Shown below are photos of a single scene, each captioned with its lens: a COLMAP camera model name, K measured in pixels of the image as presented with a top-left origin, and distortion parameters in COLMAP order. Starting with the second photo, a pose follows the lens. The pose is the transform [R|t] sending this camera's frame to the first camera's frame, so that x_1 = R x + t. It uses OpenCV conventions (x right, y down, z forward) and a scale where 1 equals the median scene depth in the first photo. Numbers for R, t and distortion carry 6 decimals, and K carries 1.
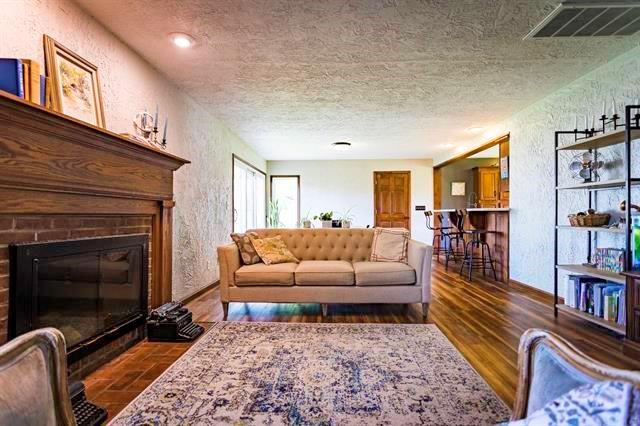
lens RADIAL K [[323.0, 0, 322.5], [0, 323.0, 213.8], [0, 0, 1]] dist [-0.011962, 0.002340]
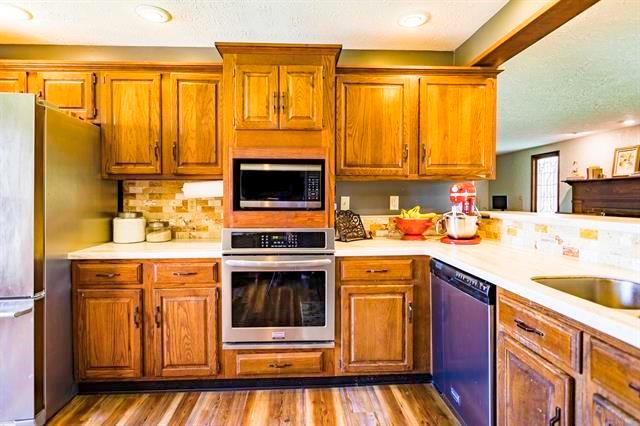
lens RADIAL K [[323.0, 0, 309.5], [0, 323.0, 201.7], [0, 0, 1]] dist [-0.011962, 0.002340]
pose [[-0.996964, 0.011280, -0.077046, 1.324920], [0.010672, 0.999909, 0.008299, -0.066205], [0.077133, 0.007451, -0.996993, 2.227085]]
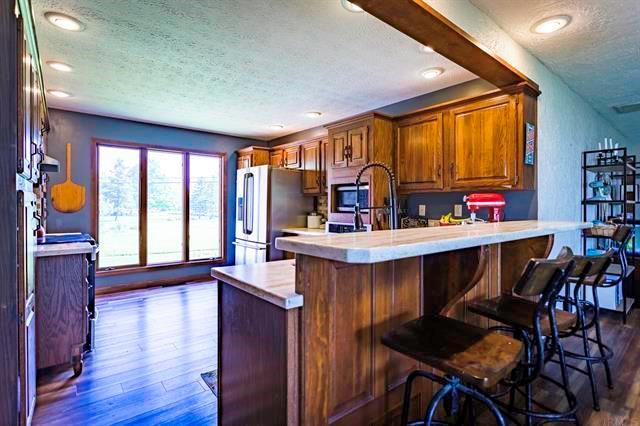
lens RADIAL K [[323.0, 0, 320.9], [0, 323.0, 211.3], [0, 0, 1]] dist [-0.011962, 0.002340]
pose [[-0.661494, -0.006120, 0.749925, 0.583197], [-0.002496, 0.999979, 0.005959, -0.056668], [-0.749946, 0.002070, -0.661496, 2.393943]]
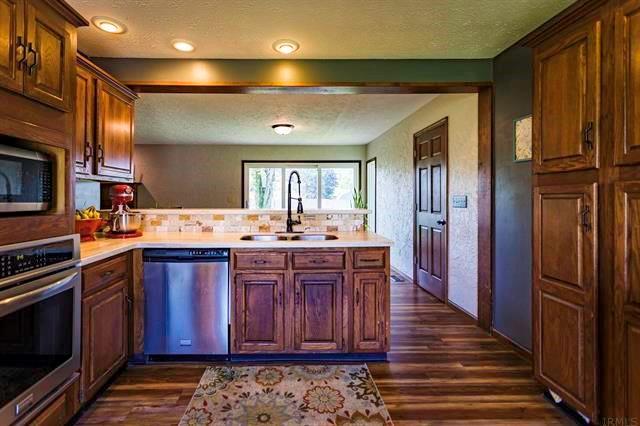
lens RADIAL K [[303.0, 0, 297.2], [0, 303.0, 193.9], [0, 0, 1]] dist [-0.001592, -0.000176]
pose [[0.053764, -0.004227, -0.998545, 1.693378], [0.004550, 0.999982, -0.003988, -0.069575], [0.998543, -0.004329, 0.053783, 1.968860]]
